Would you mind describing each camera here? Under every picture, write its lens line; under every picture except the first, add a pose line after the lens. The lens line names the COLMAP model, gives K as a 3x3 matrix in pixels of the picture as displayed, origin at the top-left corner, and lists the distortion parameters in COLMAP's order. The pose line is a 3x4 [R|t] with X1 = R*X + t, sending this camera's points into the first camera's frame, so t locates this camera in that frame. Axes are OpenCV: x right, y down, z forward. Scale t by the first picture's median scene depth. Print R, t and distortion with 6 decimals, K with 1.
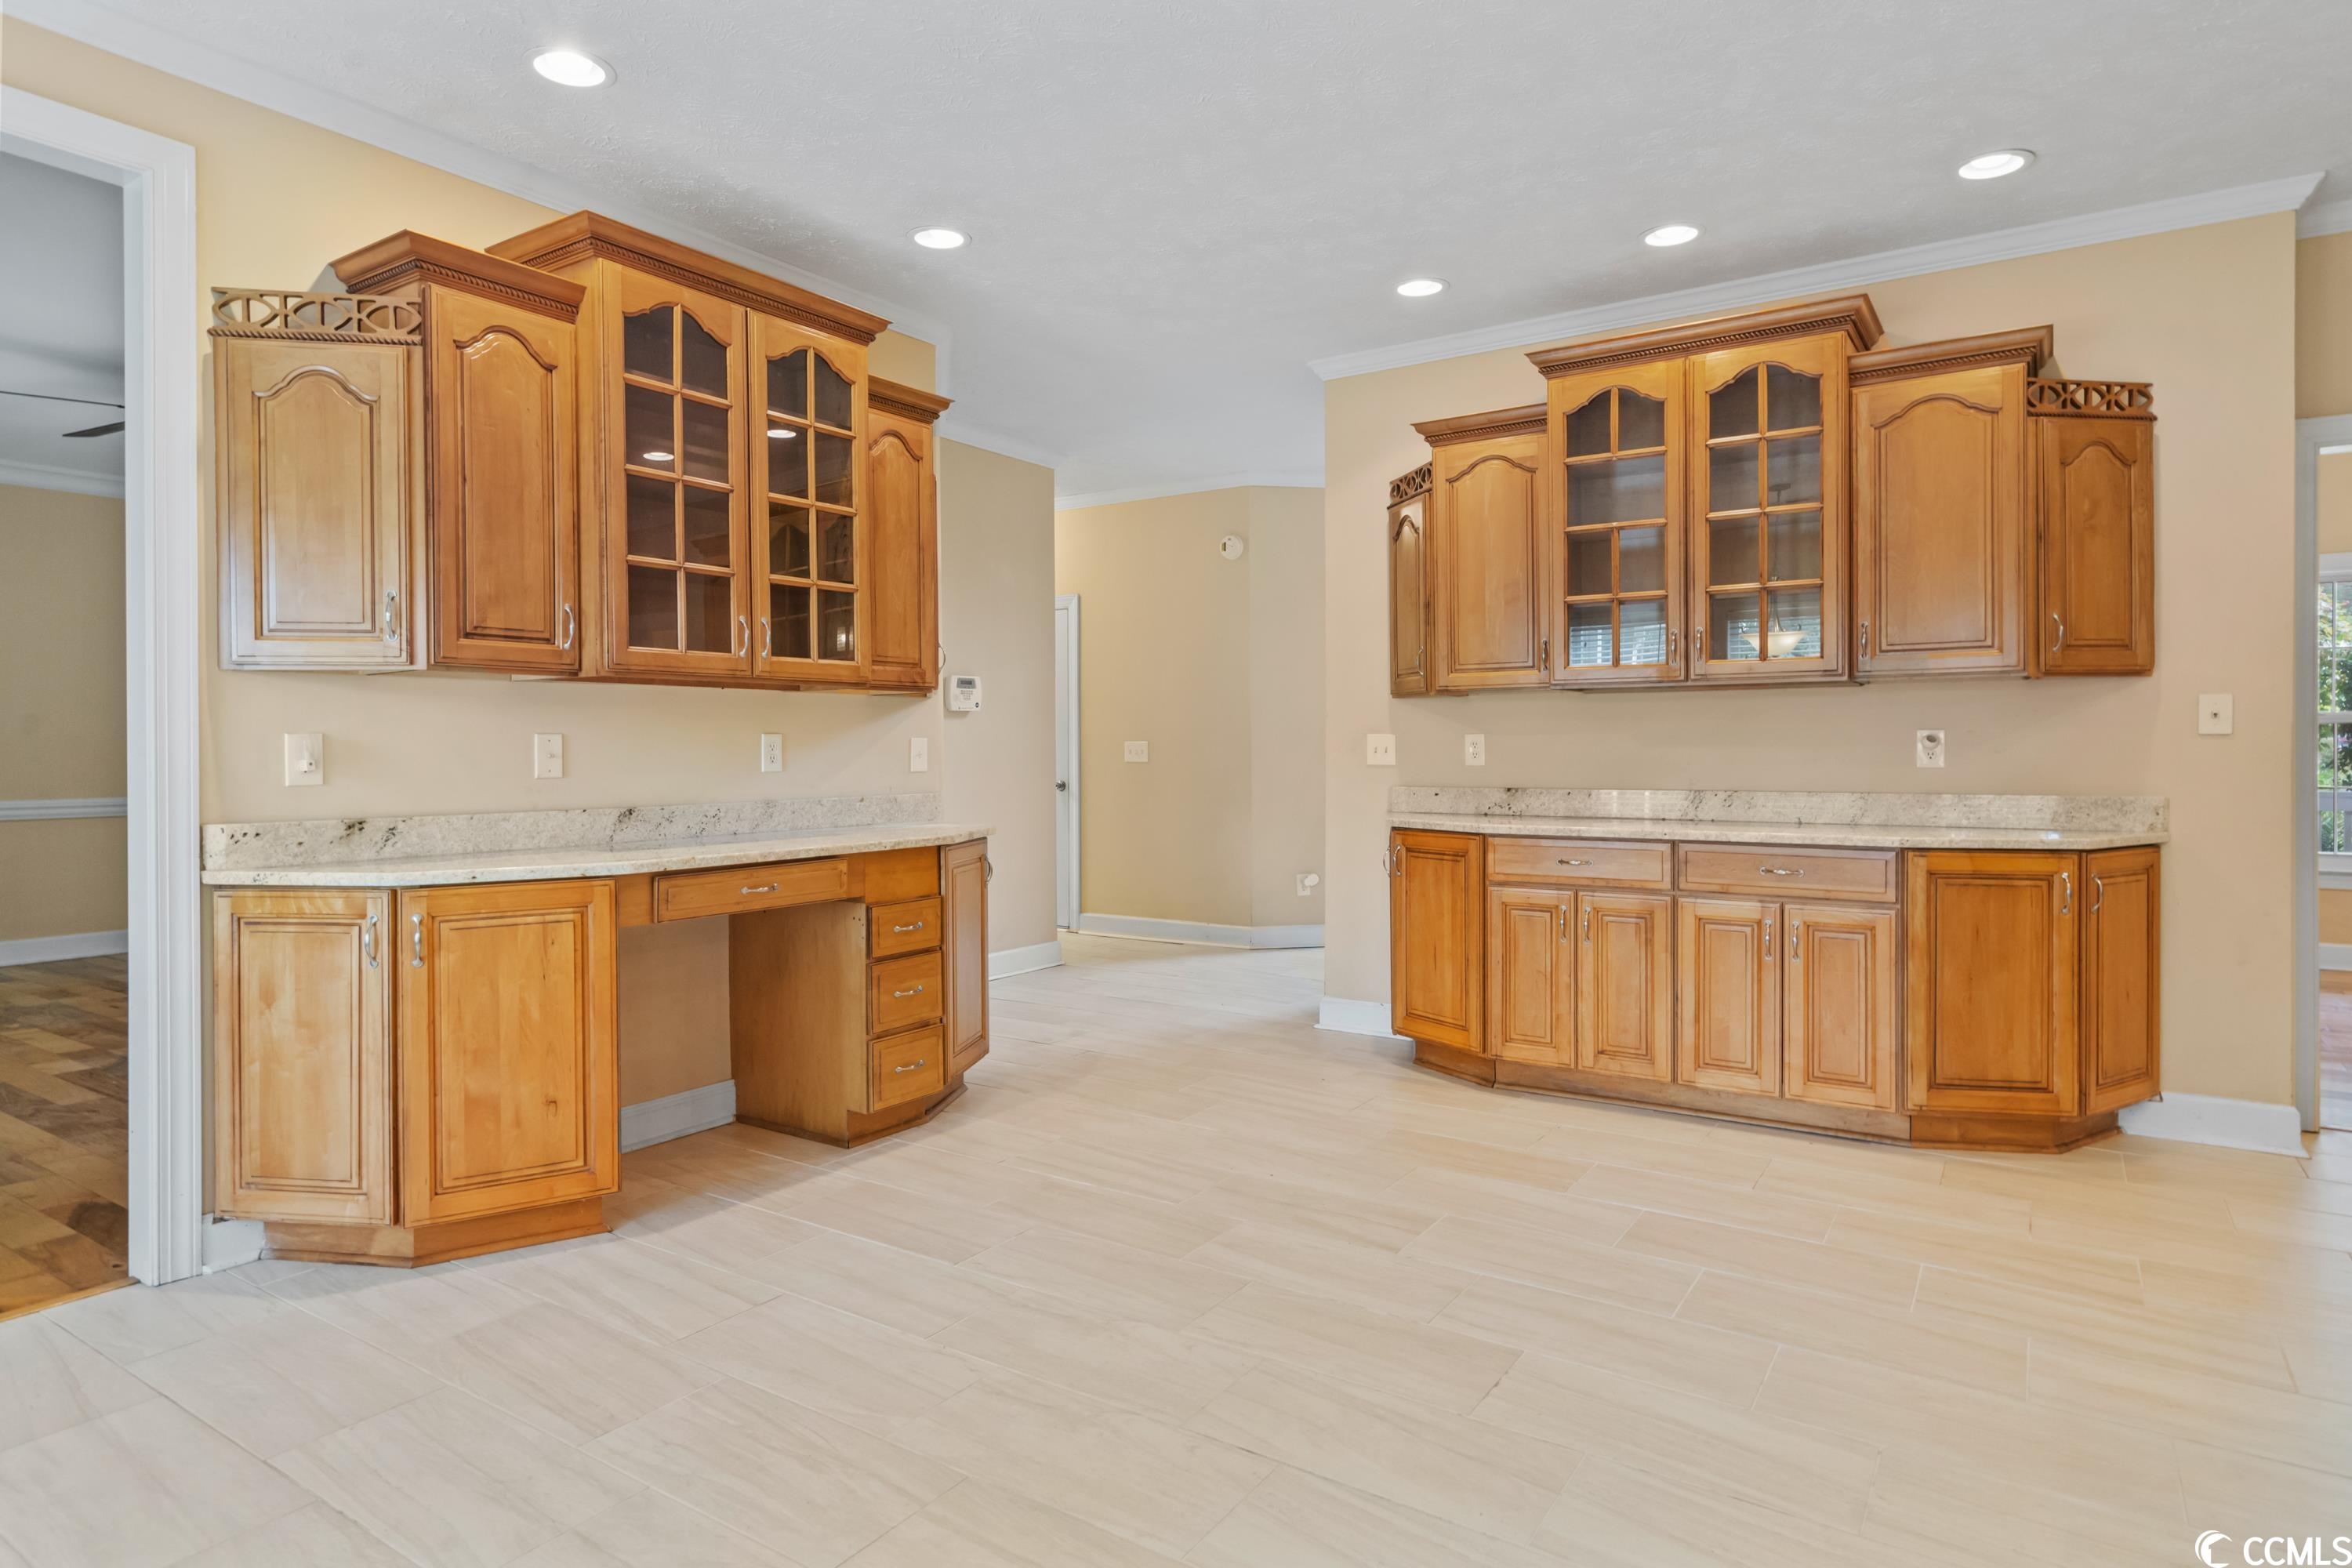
lens RADIAL K [[1312.2, 0, 1164.2], [0, 1312.2, 759.4], [0, 0, 1]] dist [0.005142, 0.000943]
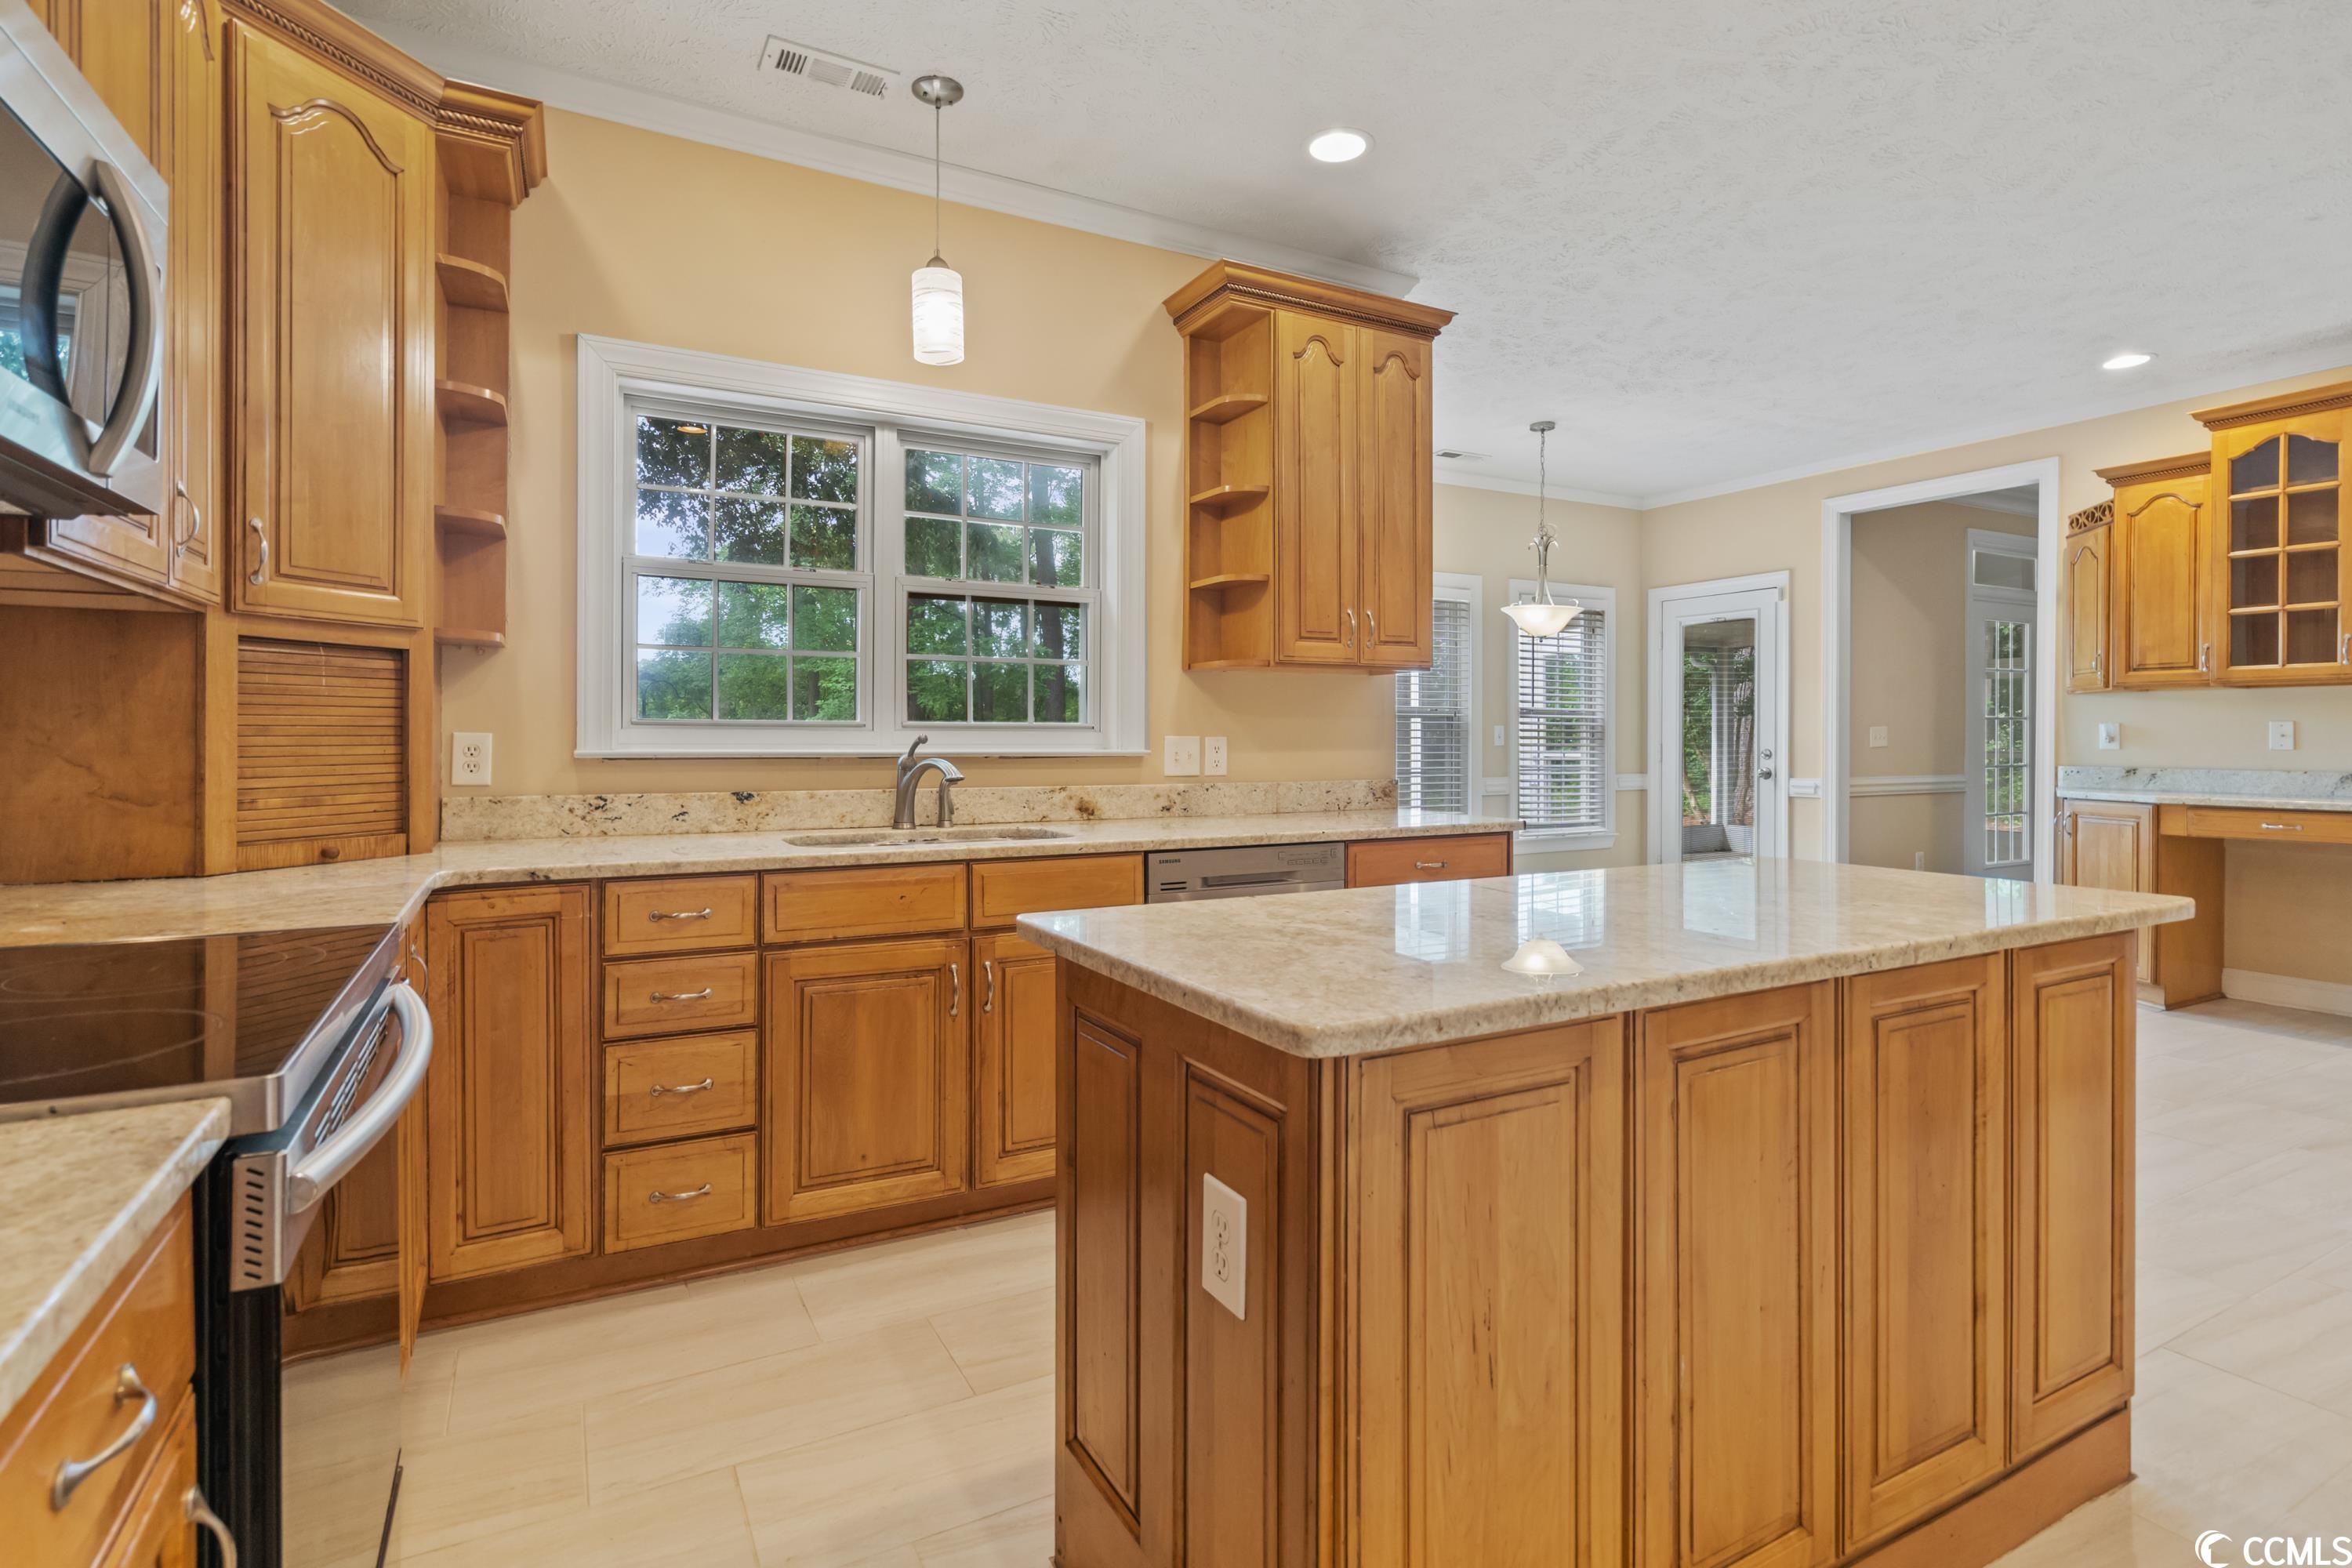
lens RADIAL K [[1138.8, 0, 1181.5], [0, 1138.8, 734.4], [0, 0, 1]] dist [-0.000106, -0.000014]
pose [[-0.461962, 0.003575, -0.886892, 1.188361], [-0.006753, 0.999949, 0.007548, -0.004870], [0.886874, 0.009476, -0.461915, 0.429786]]
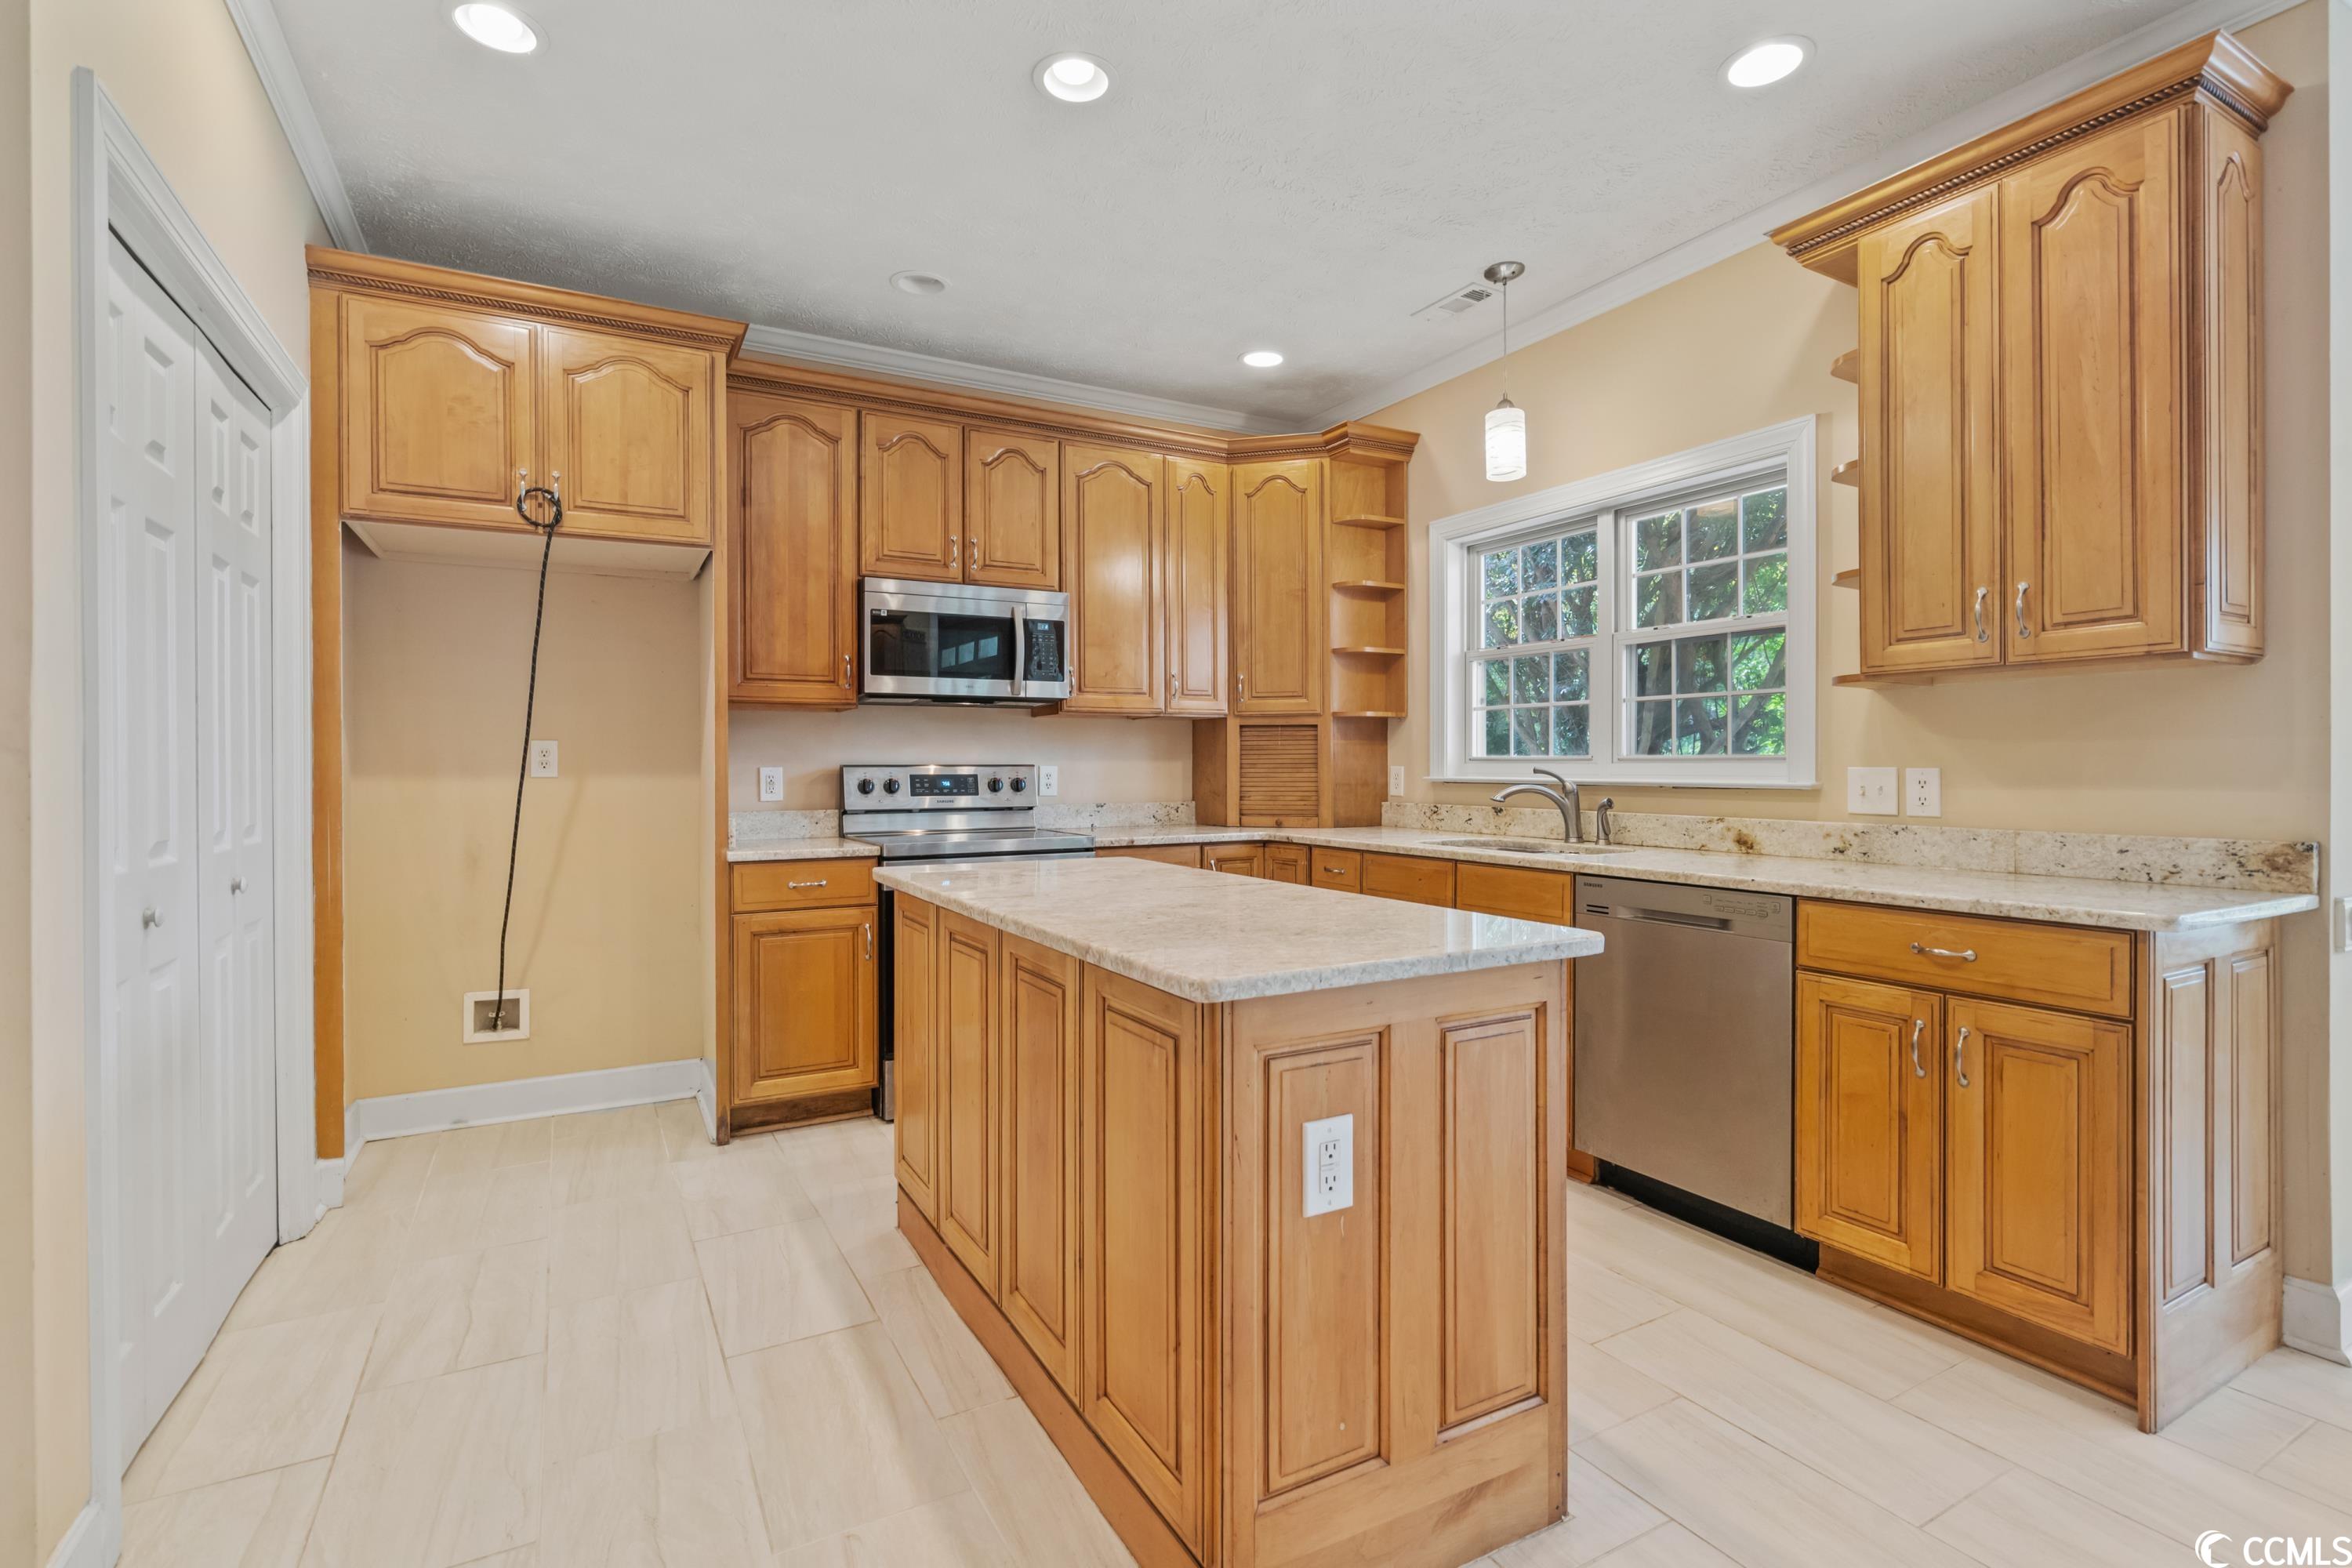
lens RADIAL K [[1081.7, 0, 1175.0], [0, 1081.7, 773.5], [0, 0, 1]] dist [-0.013576, 0.012036]
pose [[-0.893875, 0.005387, 0.448285, 0.491890], [0.011823, 0.999863, 0.011561, -0.006393], [-0.448161, 0.015634, -0.893816, 0.860304]]
